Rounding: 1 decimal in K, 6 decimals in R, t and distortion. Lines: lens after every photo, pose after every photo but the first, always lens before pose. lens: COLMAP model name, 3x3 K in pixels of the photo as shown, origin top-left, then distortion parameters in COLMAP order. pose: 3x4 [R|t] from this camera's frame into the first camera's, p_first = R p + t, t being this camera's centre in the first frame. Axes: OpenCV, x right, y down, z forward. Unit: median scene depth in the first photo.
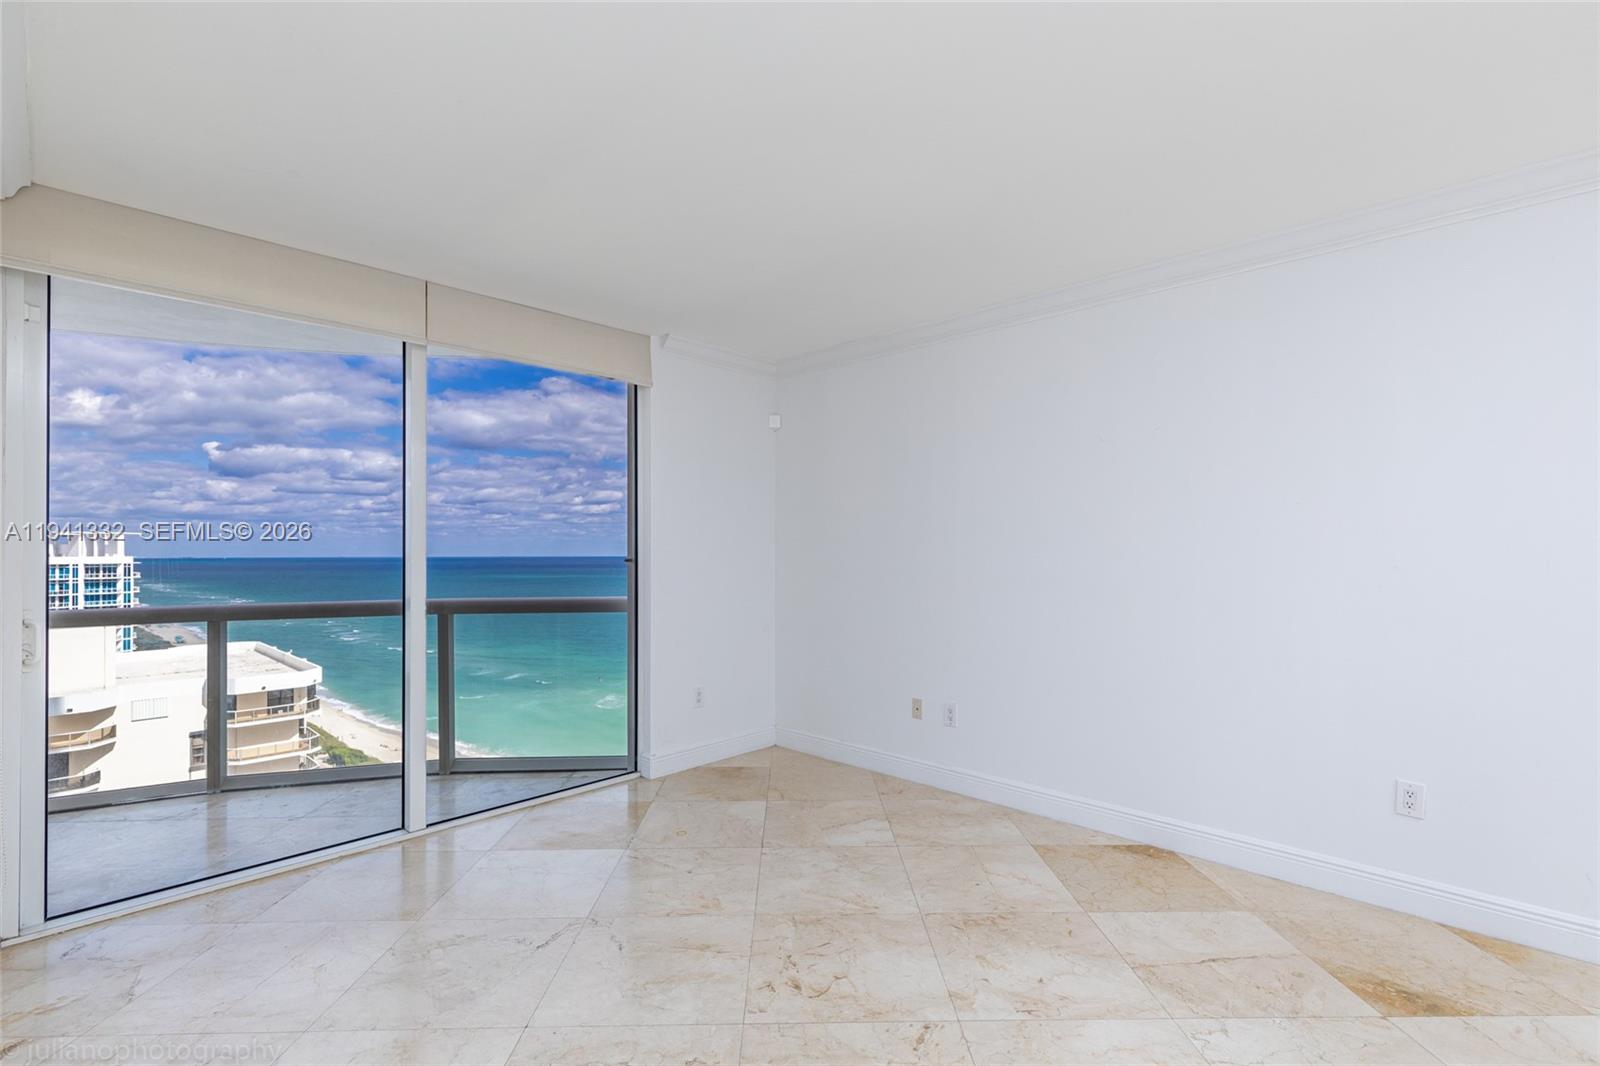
lens RADIAL K [[727.5, 0, 807.2], [0, 727.5, 543.3], [0, 0, 1]] dist [0.006653, -0.000202]
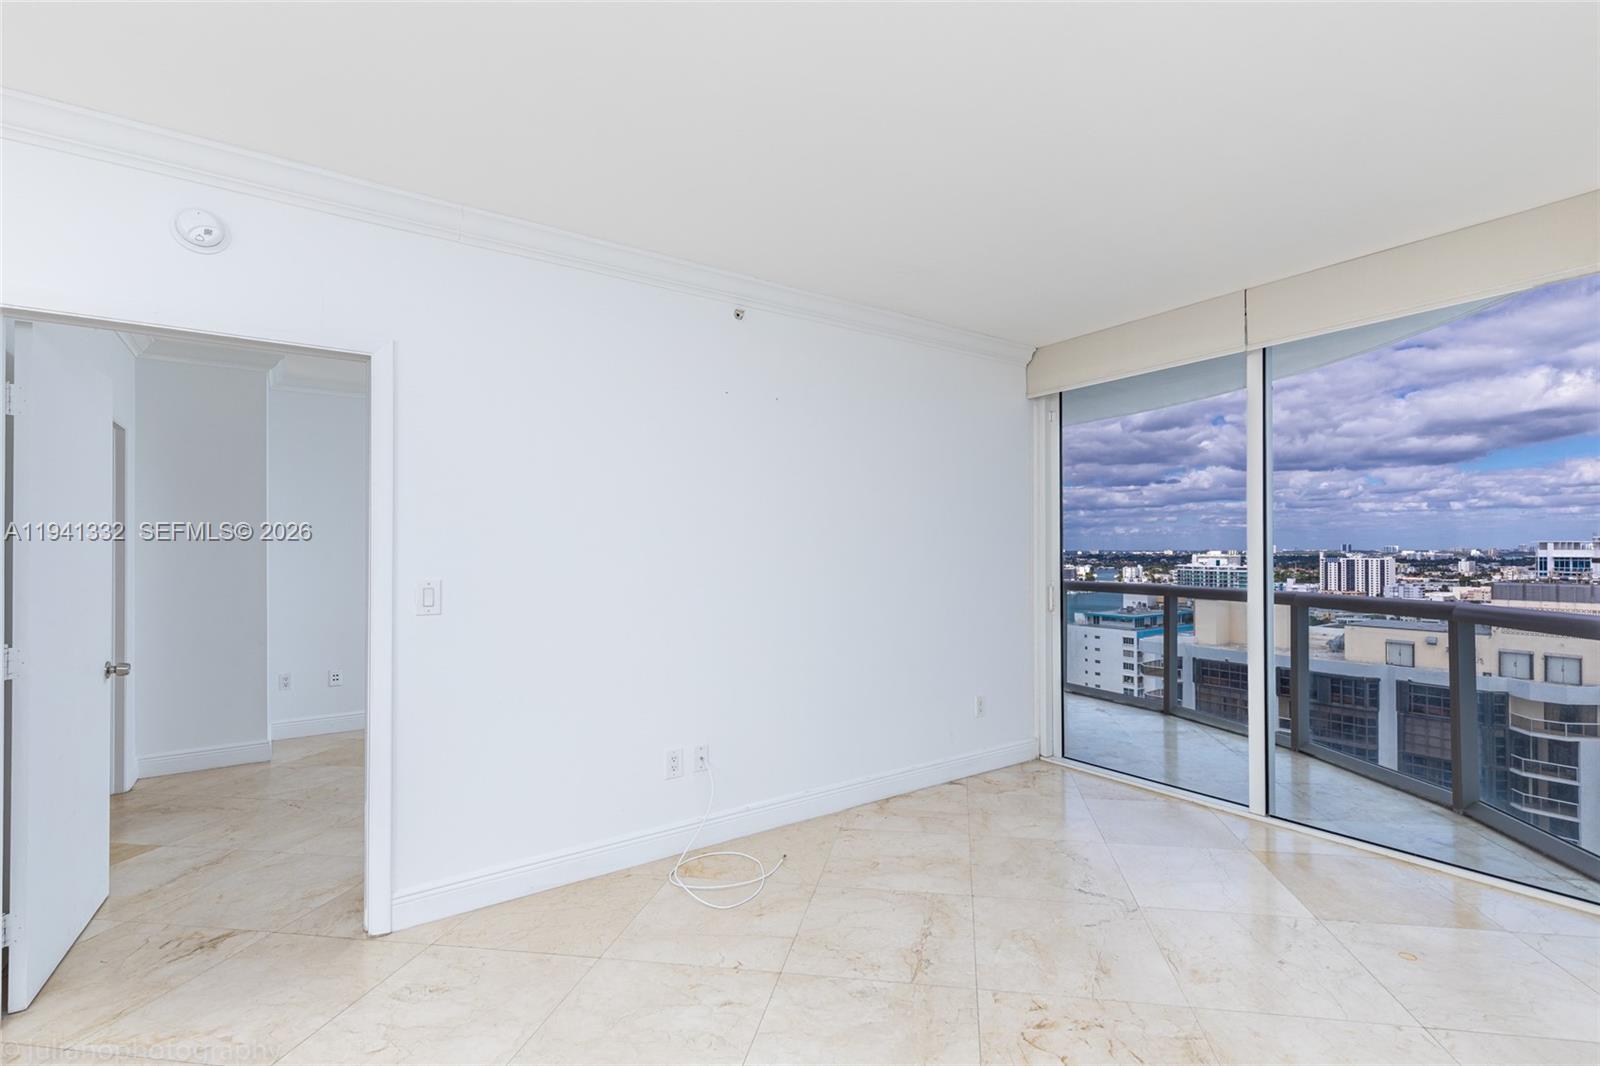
lens RADIAL K [[731.7, 0, 836.9], [0, 731.7, 544.1], [0, 0, 1]] dist [0.009906, -0.000014]
pose [[-0.176988, -0.004416, -0.984203, 0.522249], [0.016845, 0.999830, -0.007515, 0.002875], [0.984069, -0.017909, -0.176884, 0.510899]]
